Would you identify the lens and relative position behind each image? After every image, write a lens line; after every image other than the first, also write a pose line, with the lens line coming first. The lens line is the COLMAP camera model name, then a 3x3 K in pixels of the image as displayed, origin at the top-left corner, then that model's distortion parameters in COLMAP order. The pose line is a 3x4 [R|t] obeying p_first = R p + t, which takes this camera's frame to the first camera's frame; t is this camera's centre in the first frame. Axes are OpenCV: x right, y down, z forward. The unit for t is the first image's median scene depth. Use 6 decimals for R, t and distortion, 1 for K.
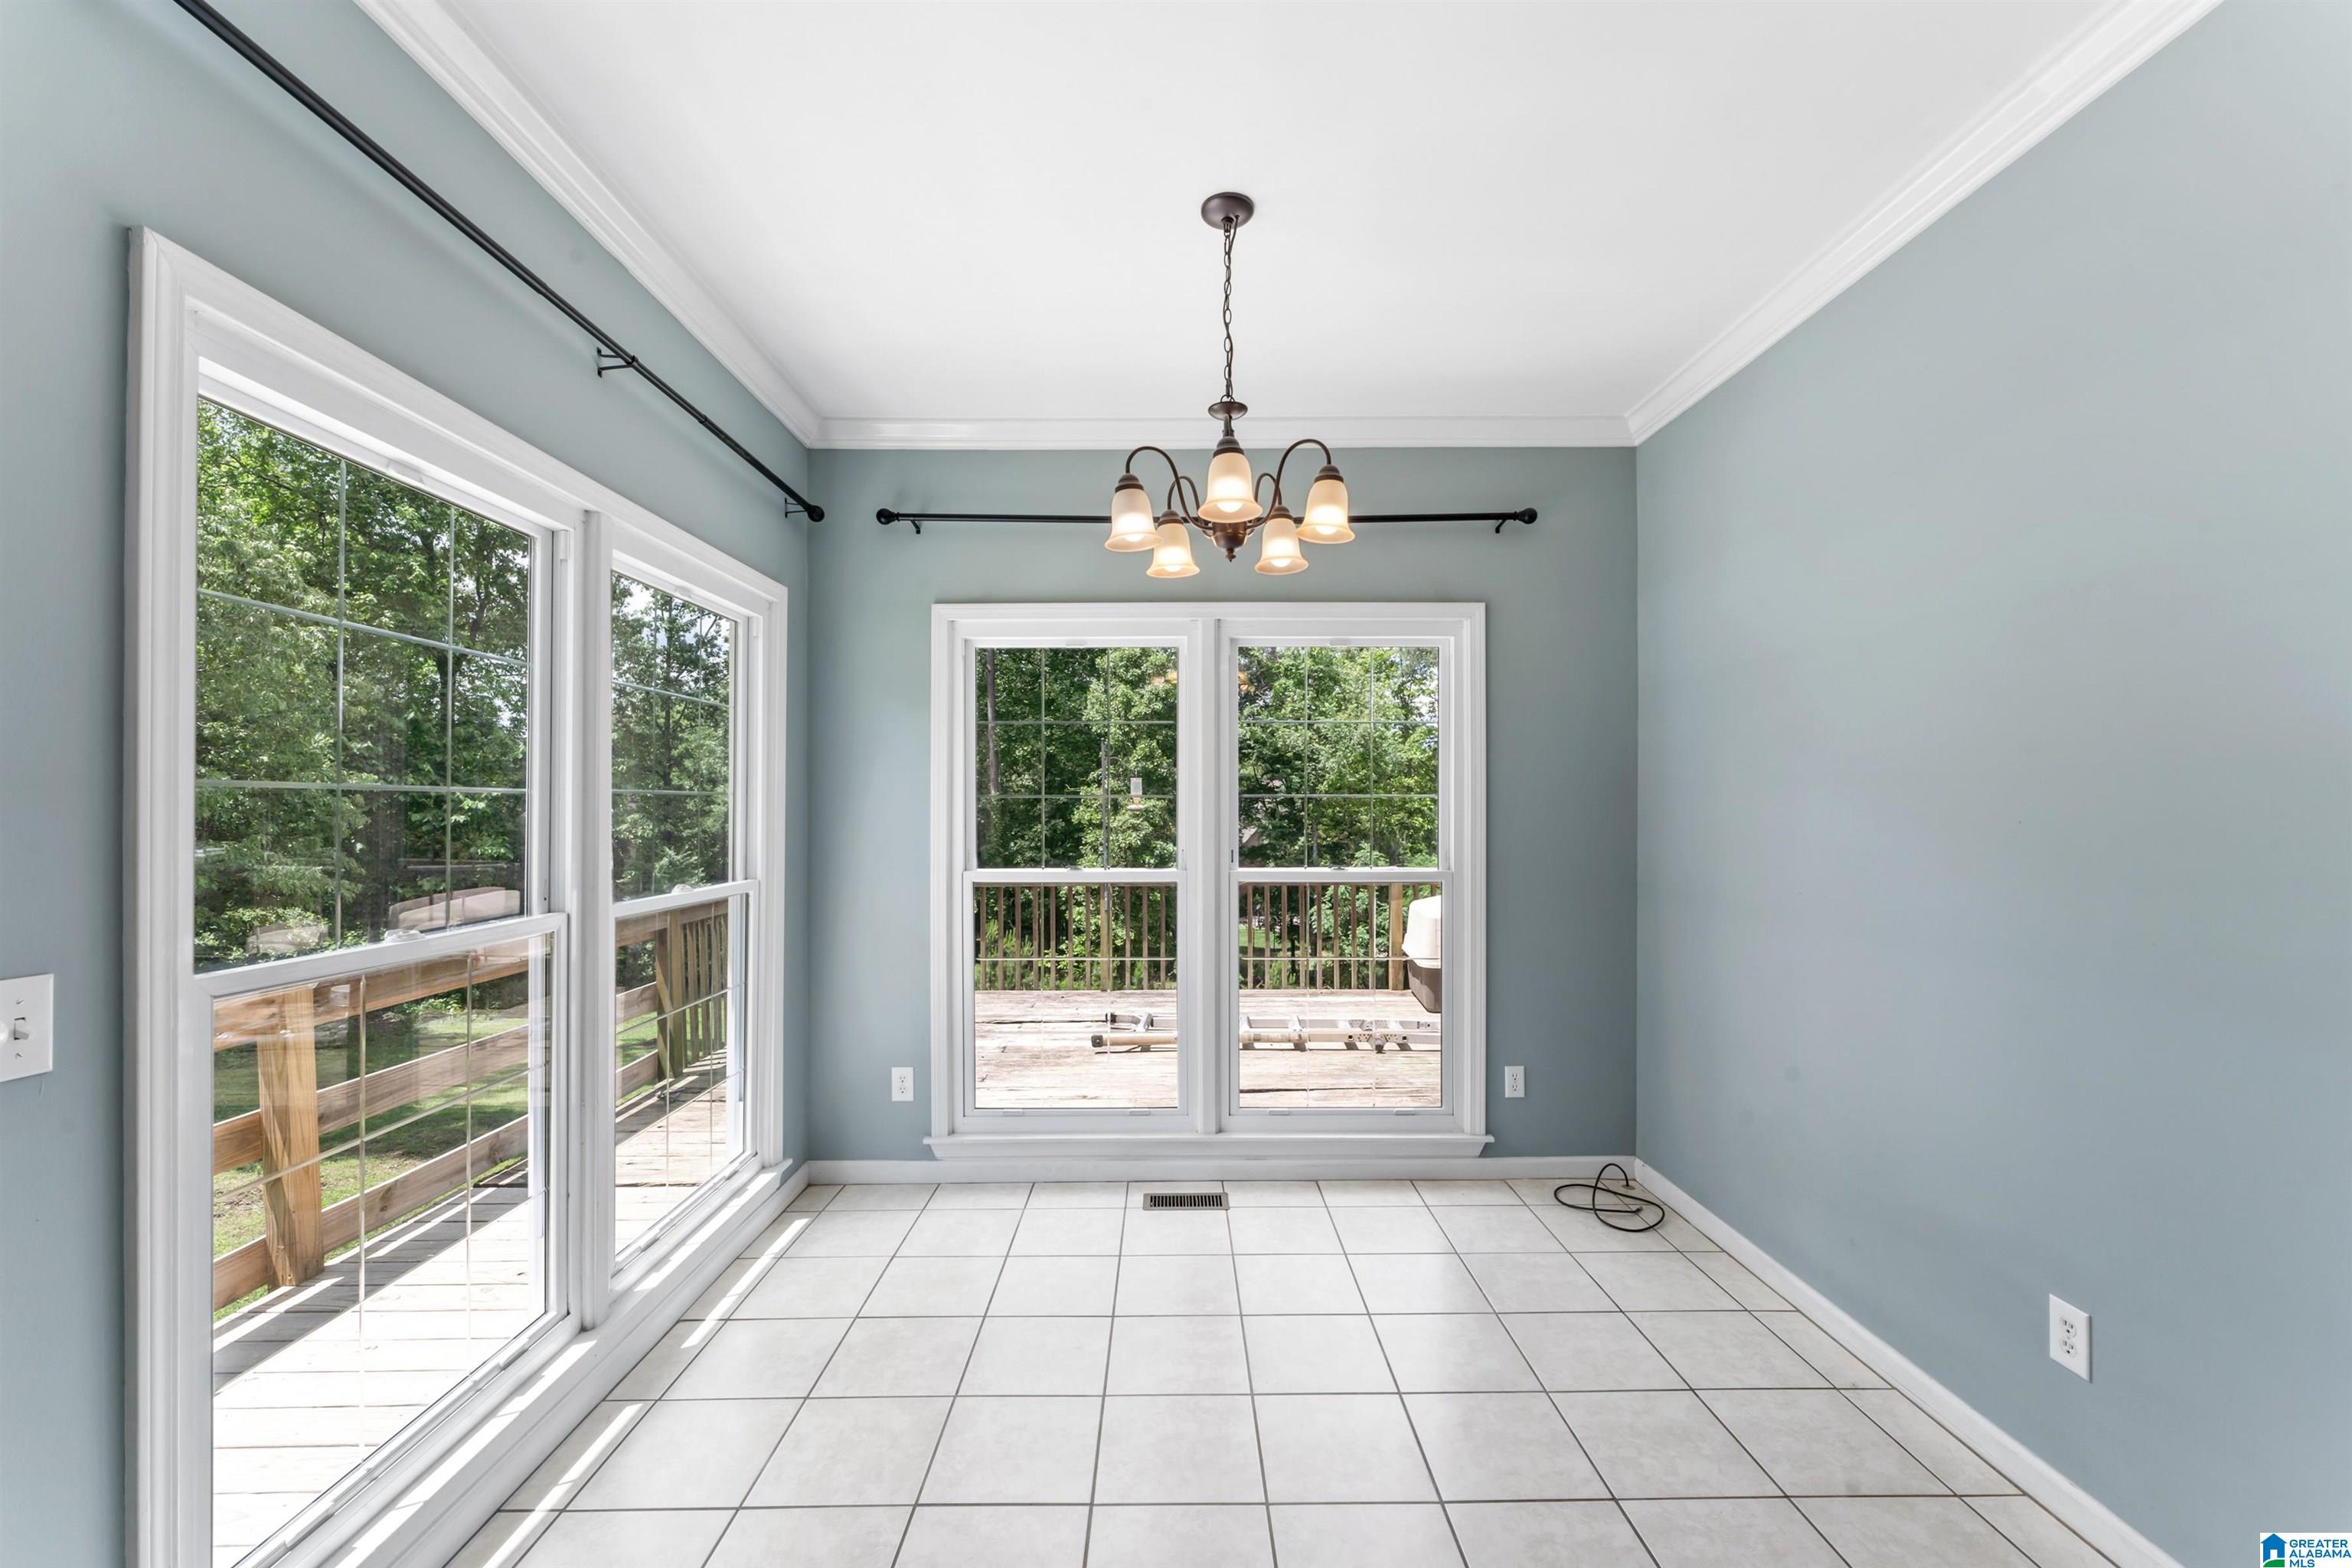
lens RADIAL K [[939.2, 0, 1175.4], [0, 939.2, 803.5], [0, 0, 1]] dist [-0.004545, -0.000319]
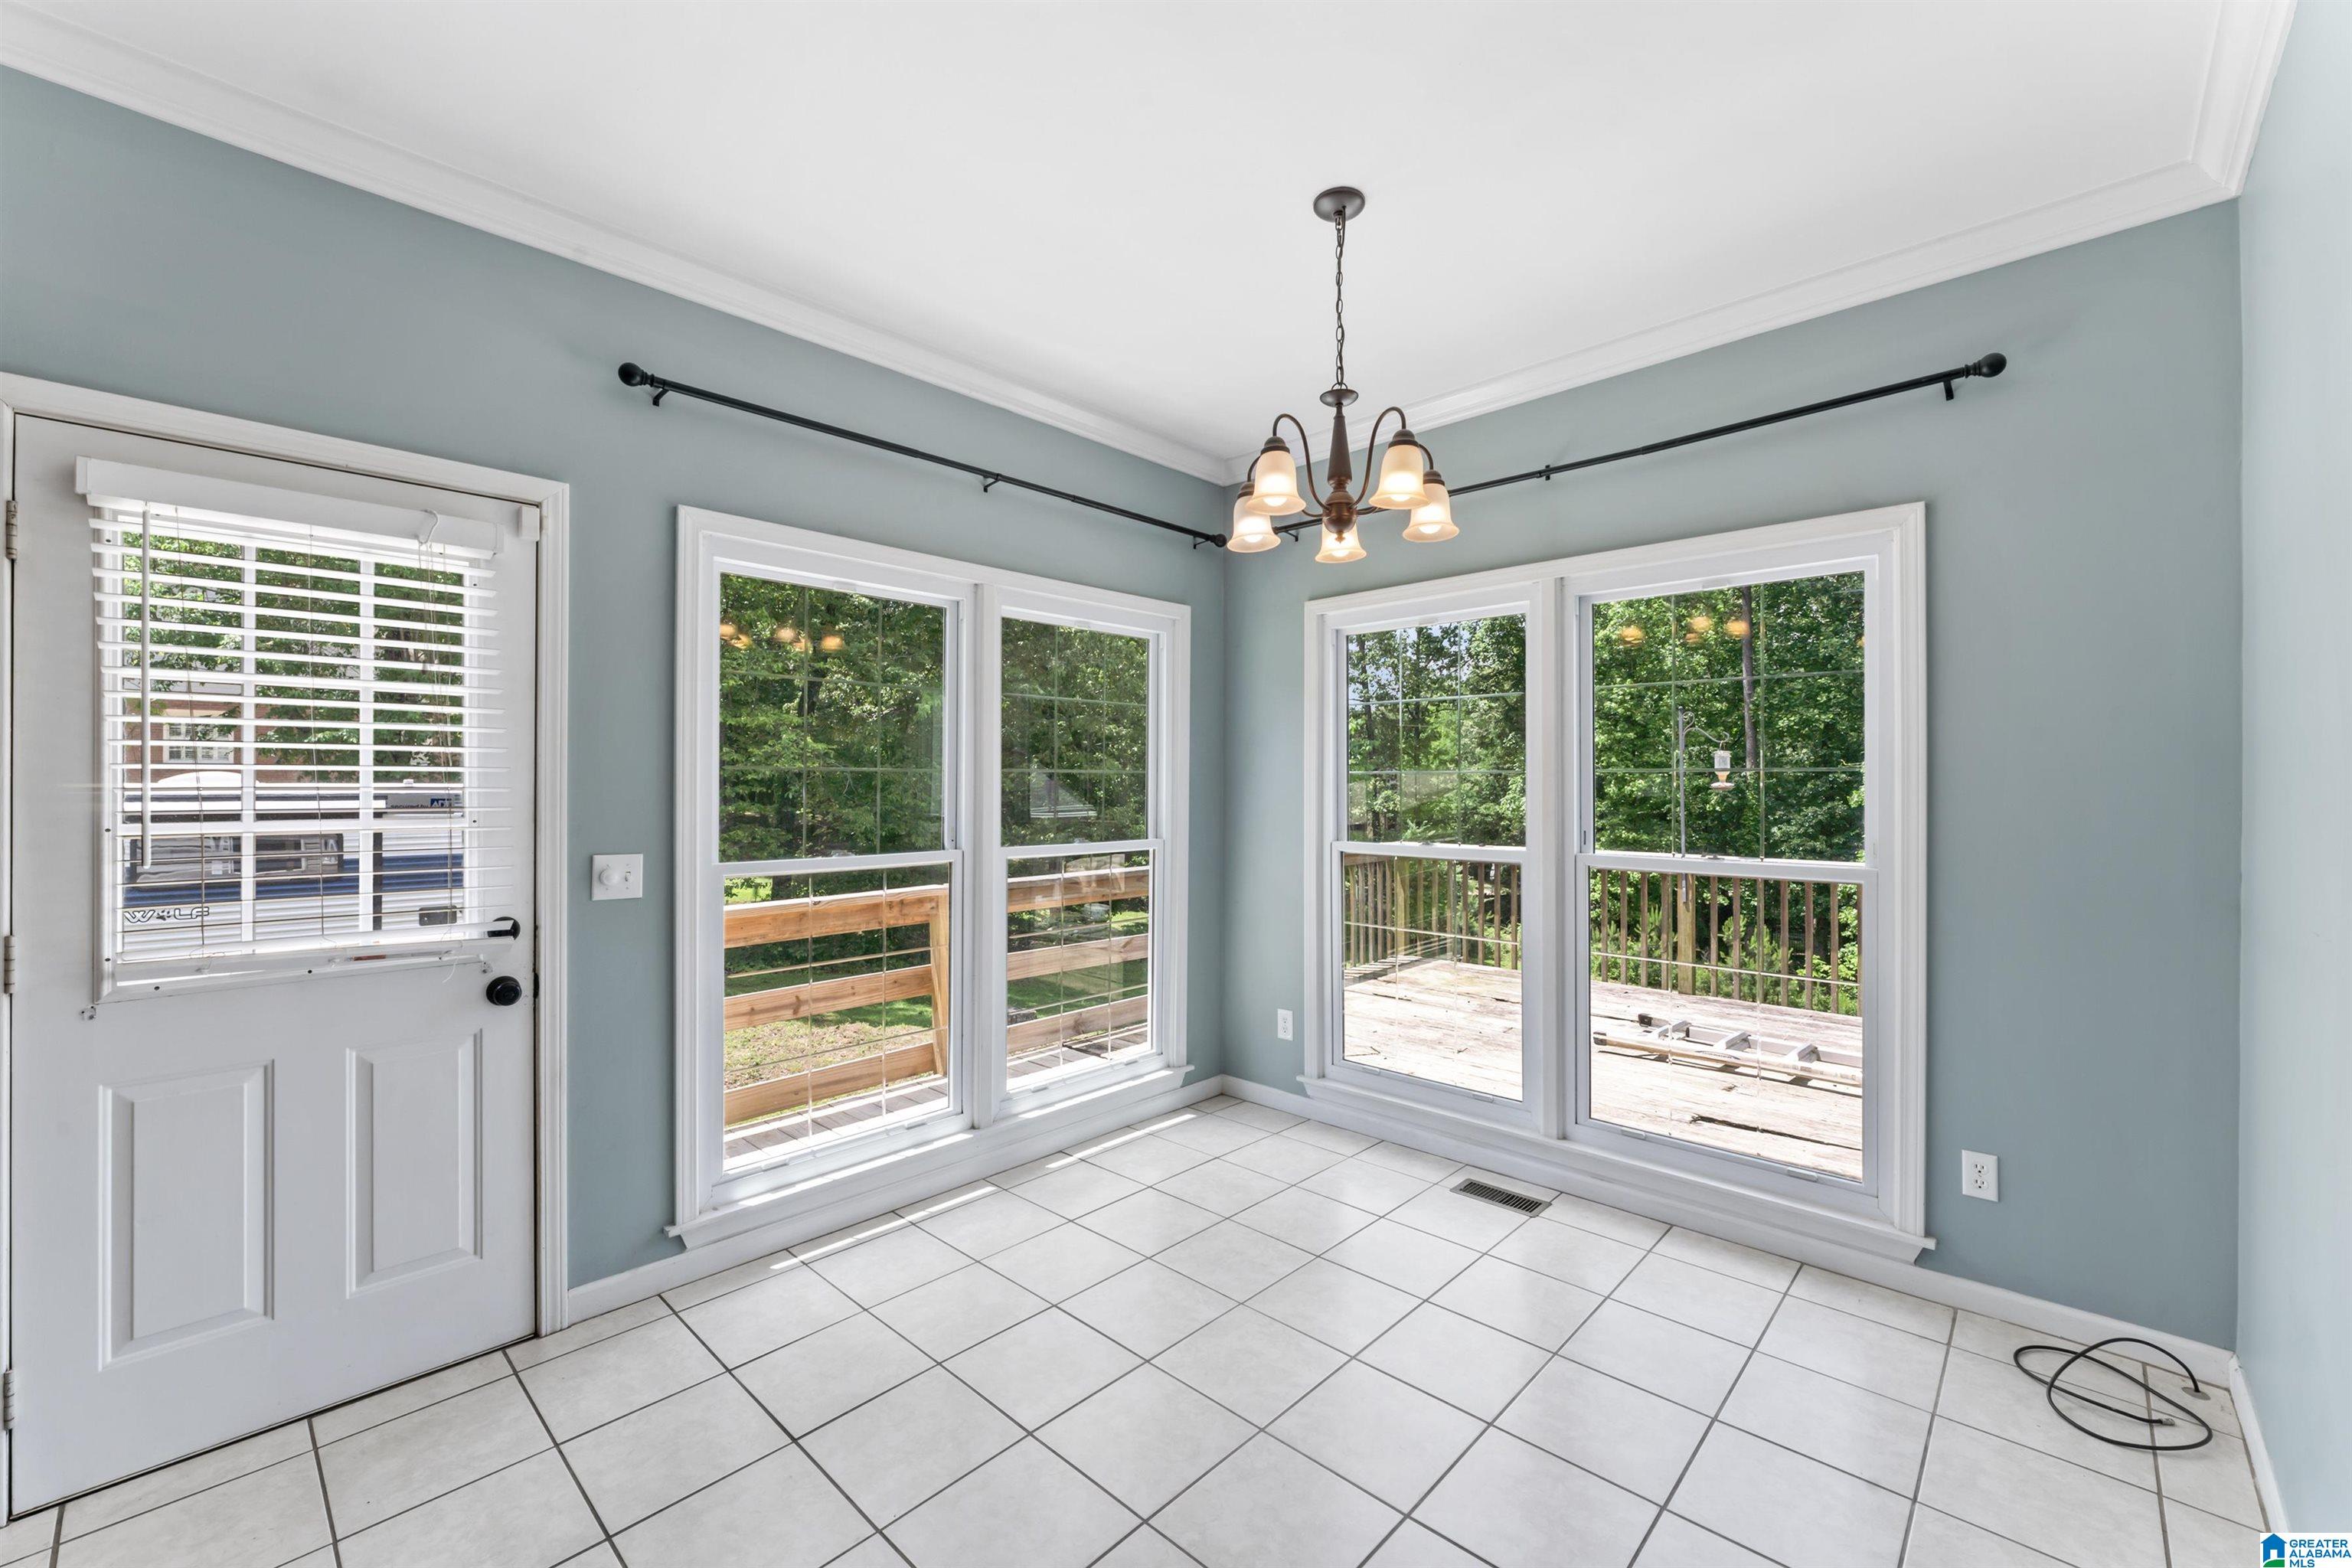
lens RADIAL K [[939.2, 0, 1181.8], [0, 939.2, 780.6], [0, 0, 1]] dist [-0.004545, -0.000319]
pose [[0.726929, 0.000126, -0.686713, 0.408173], [-0.001261, 0.999999, -0.001151, 0.002925], [0.686712, 0.001703, 0.726928, 0.082048]]
